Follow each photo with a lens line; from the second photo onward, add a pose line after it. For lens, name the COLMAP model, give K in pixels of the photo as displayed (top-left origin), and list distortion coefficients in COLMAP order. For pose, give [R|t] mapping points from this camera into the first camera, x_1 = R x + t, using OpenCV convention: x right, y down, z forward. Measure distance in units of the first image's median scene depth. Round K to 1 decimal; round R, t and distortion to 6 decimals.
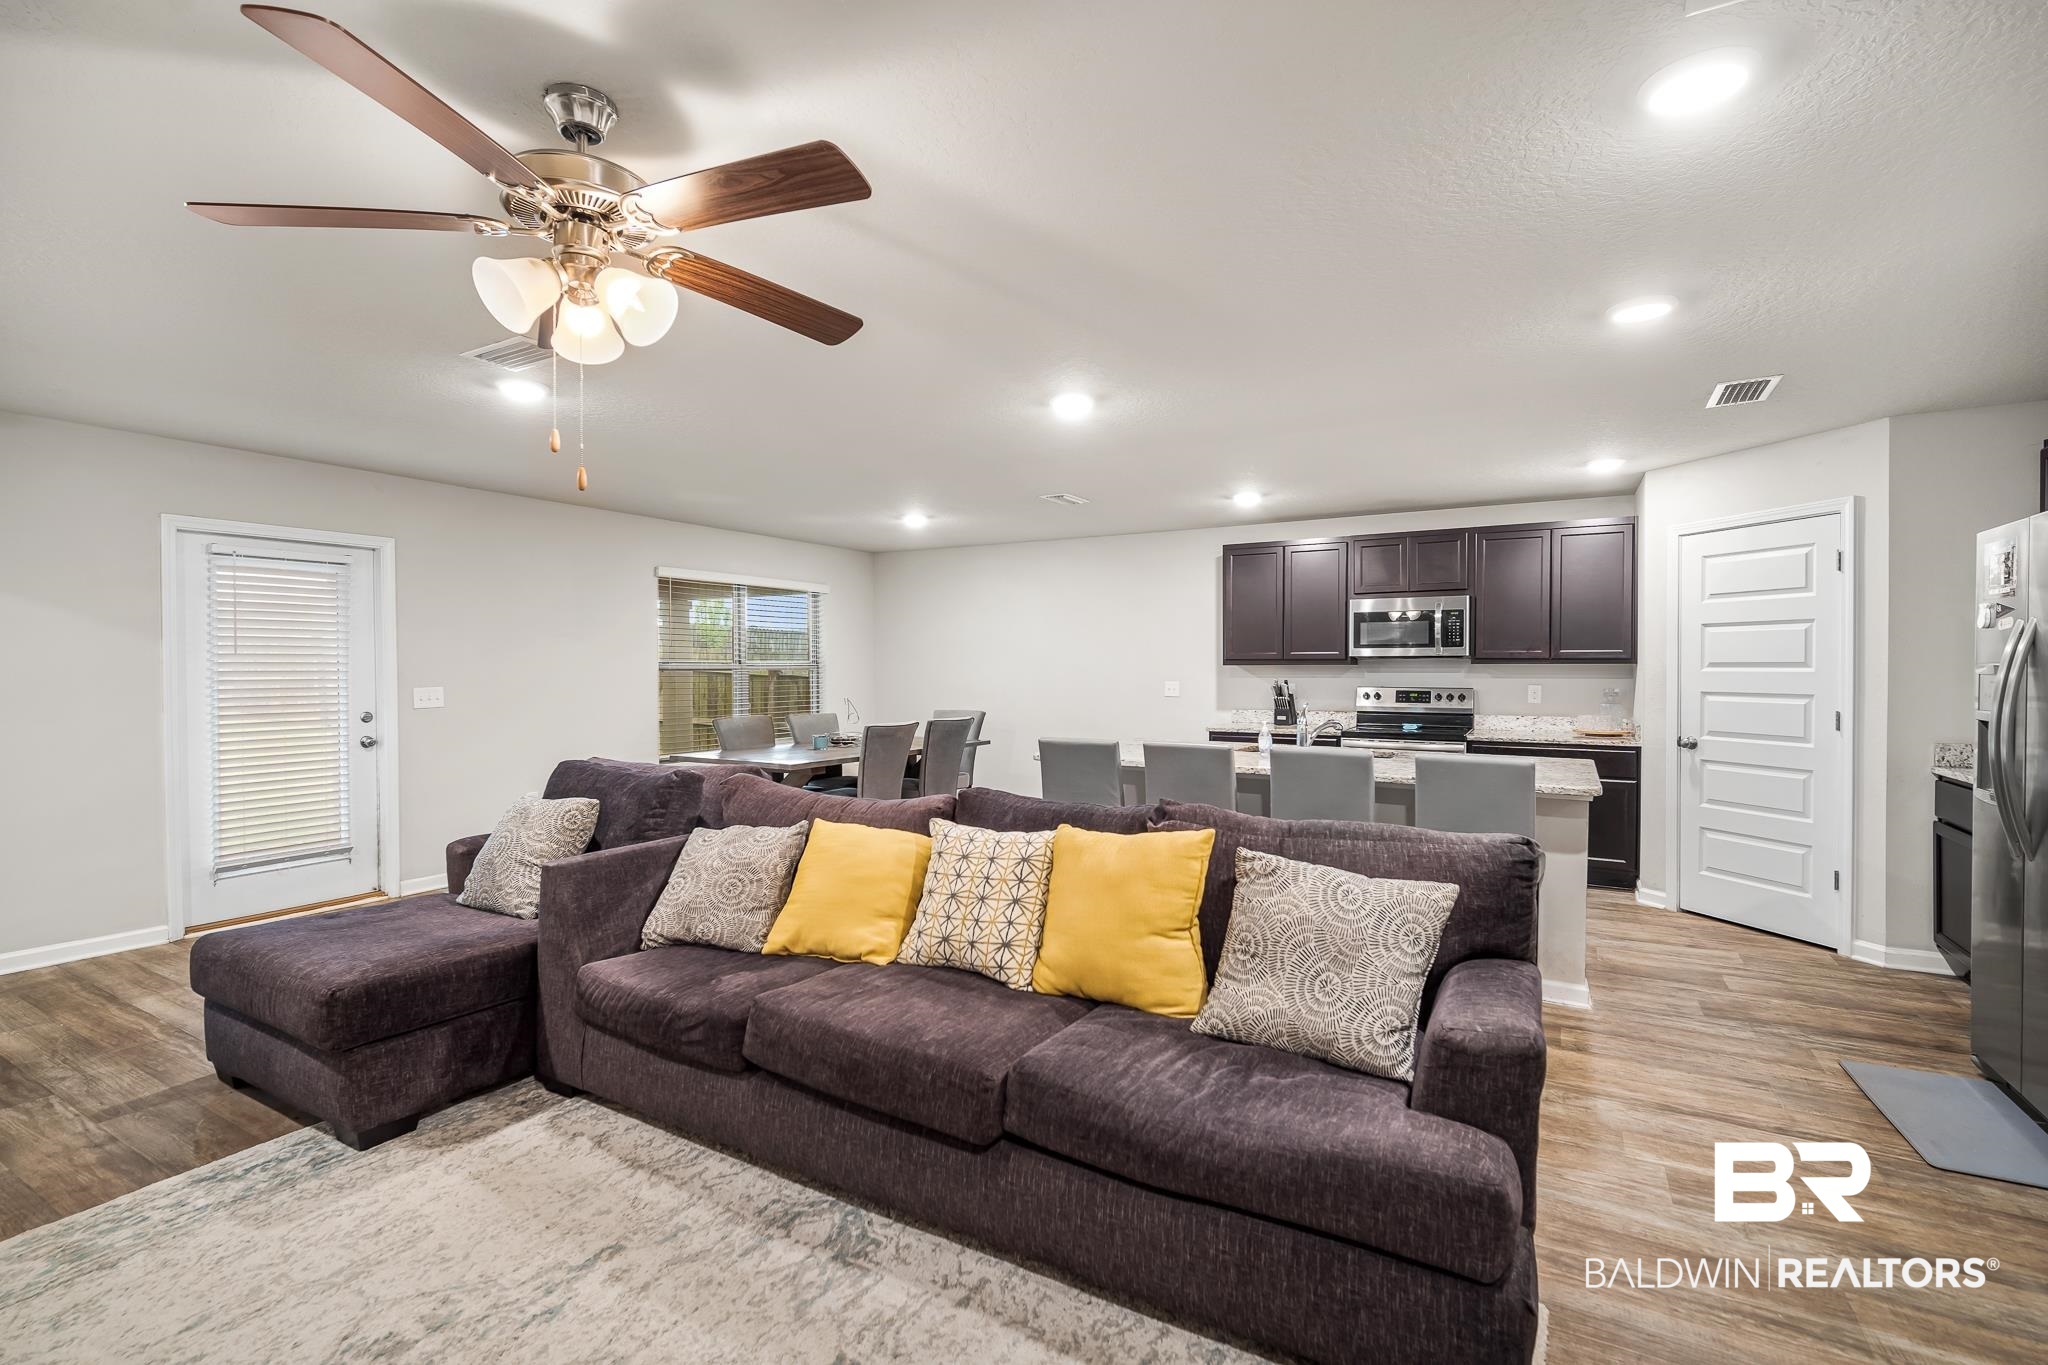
lens RADIAL K [[897.5, 0, 1025.0], [0, 897.5, 676.1], [0, 0, 1]] dist [0.005457, -0.000131]
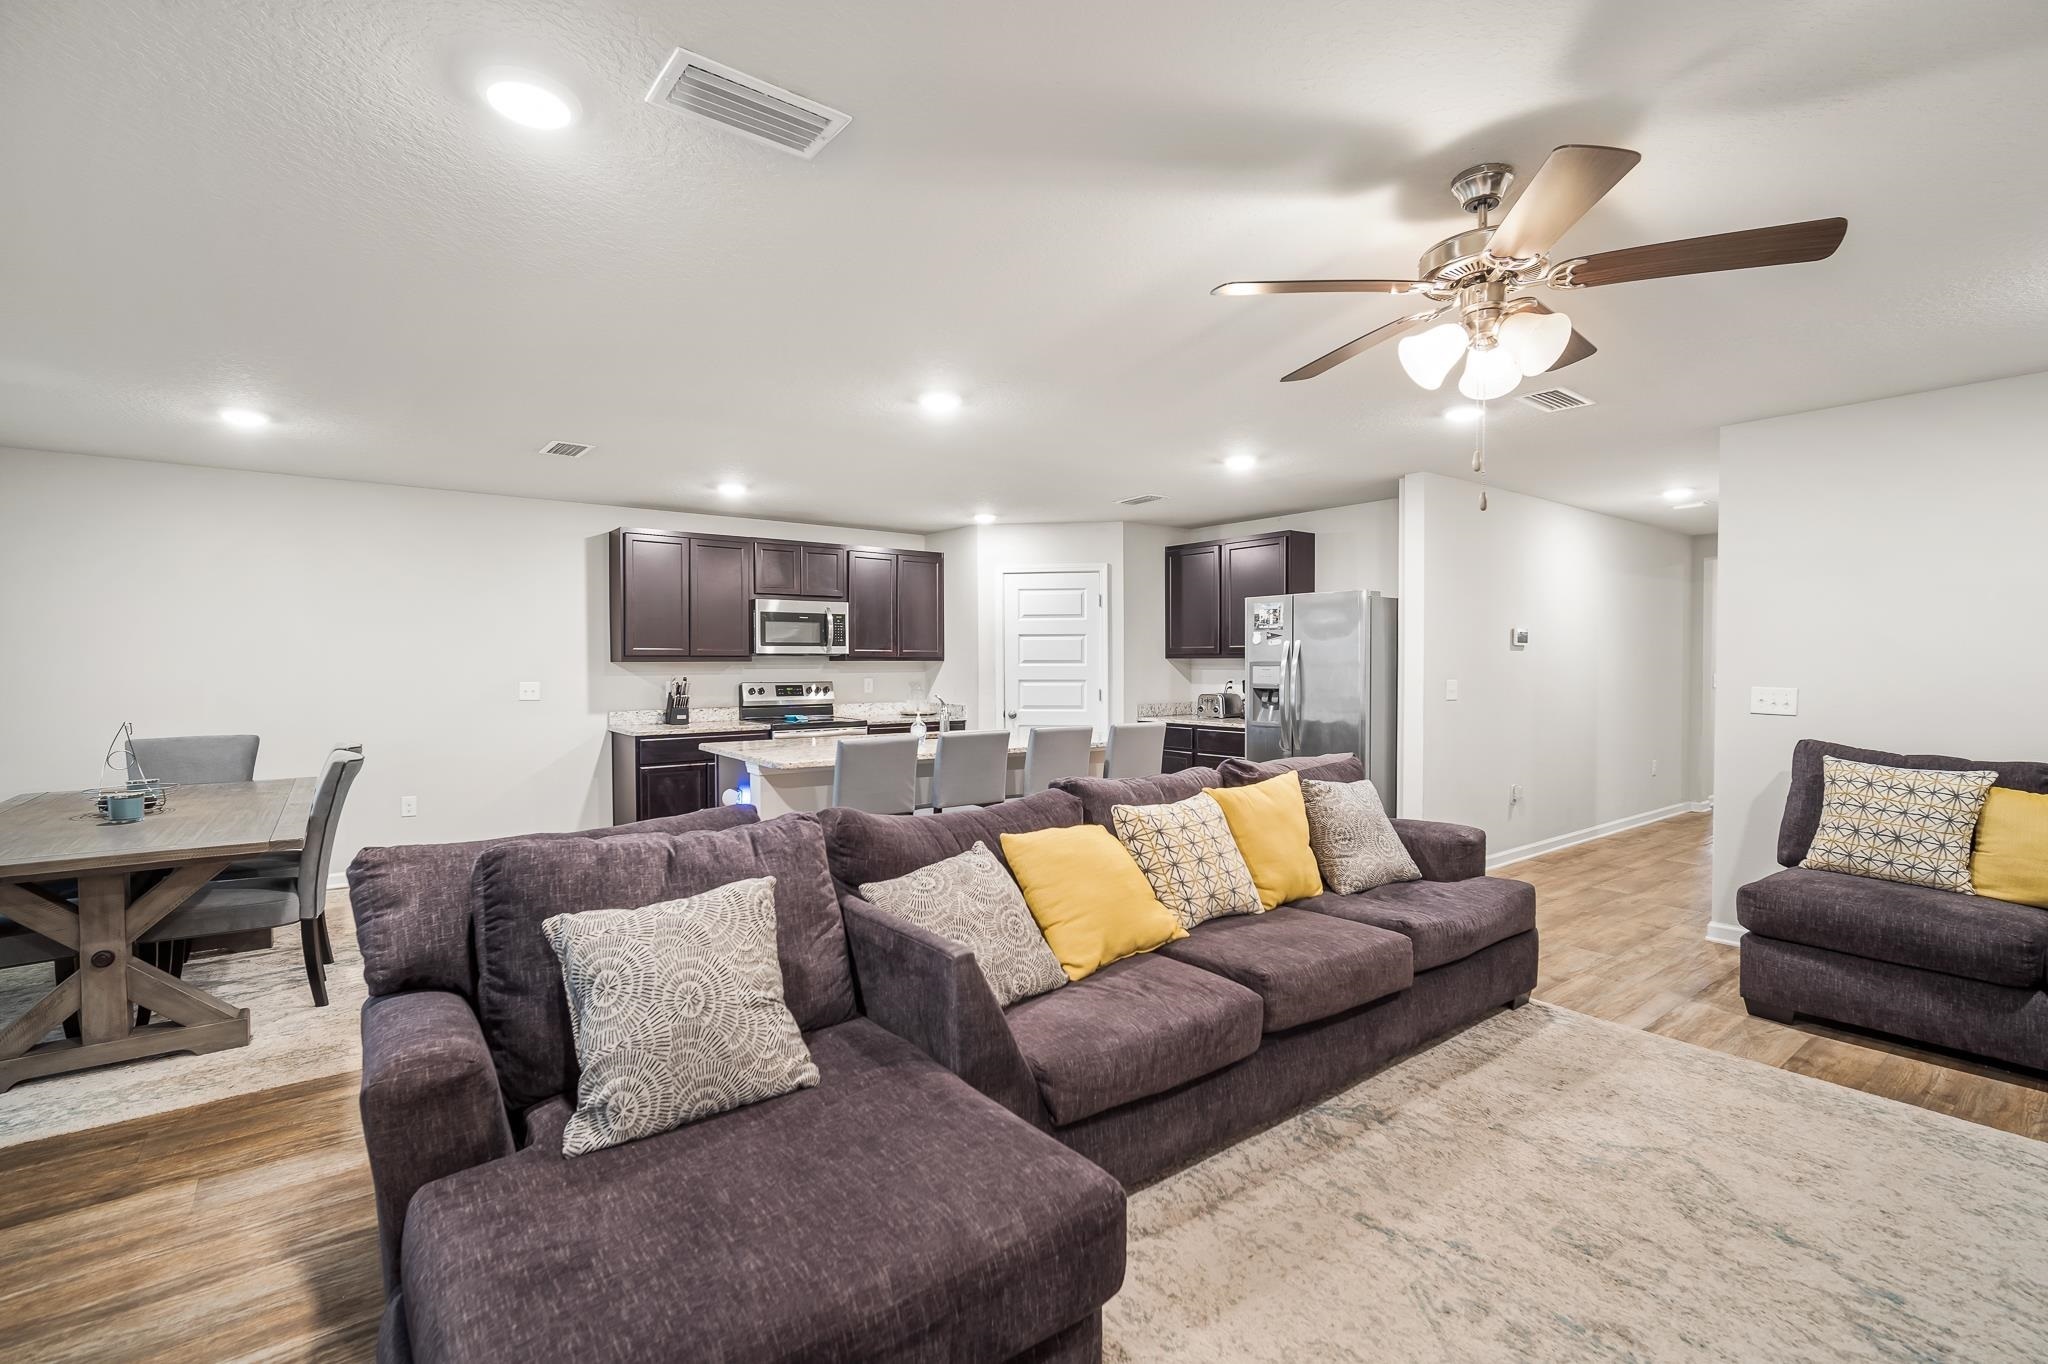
lens RADIAL K [[926.9, 0, 1011.6], [0, 926.9, 680.2], [0, 0, 1]] dist [-0.002431, 0.002467]
pose [[0.383879, -0.016698, 0.923232, -0.541556], [0.010449, 0.999851, 0.013739, -0.002380], [-0.923324, 0.004373, 0.383997, 0.326053]]
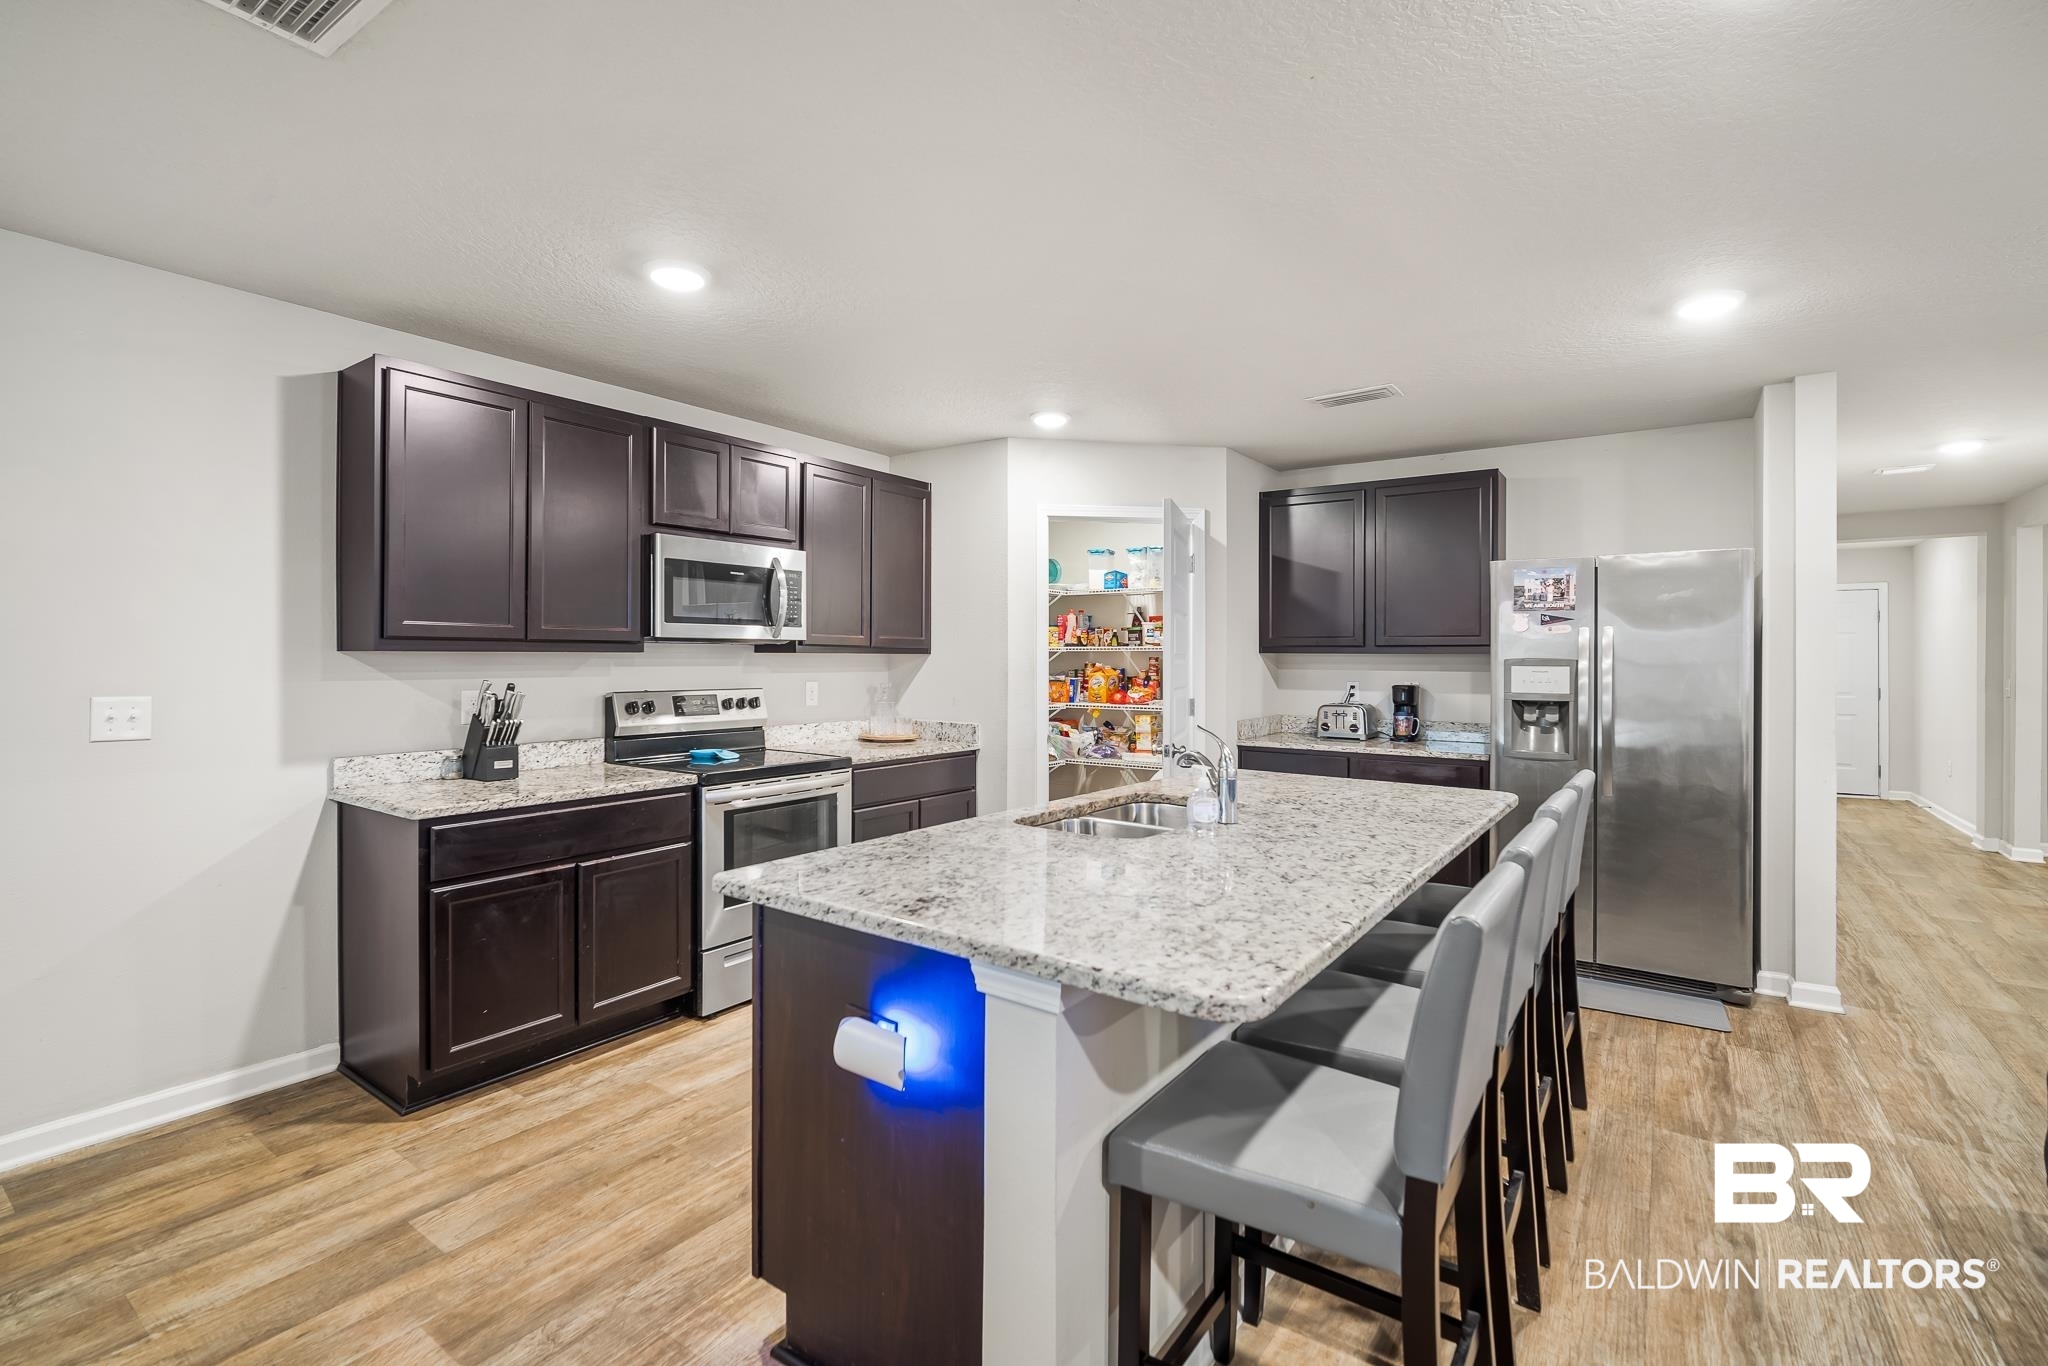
lens RADIAL K [[926.9, 0, 1000.9], [0, 926.9, 661.4], [0, 0, 1]] dist [-0.002431, 0.002467]
pose [[0.083675, -0.002906, 0.996489, -0.185838], [0.004541, 0.999986, 0.002535, -0.007892], [-0.996483, 0.004313, 0.083687, 0.779251]]
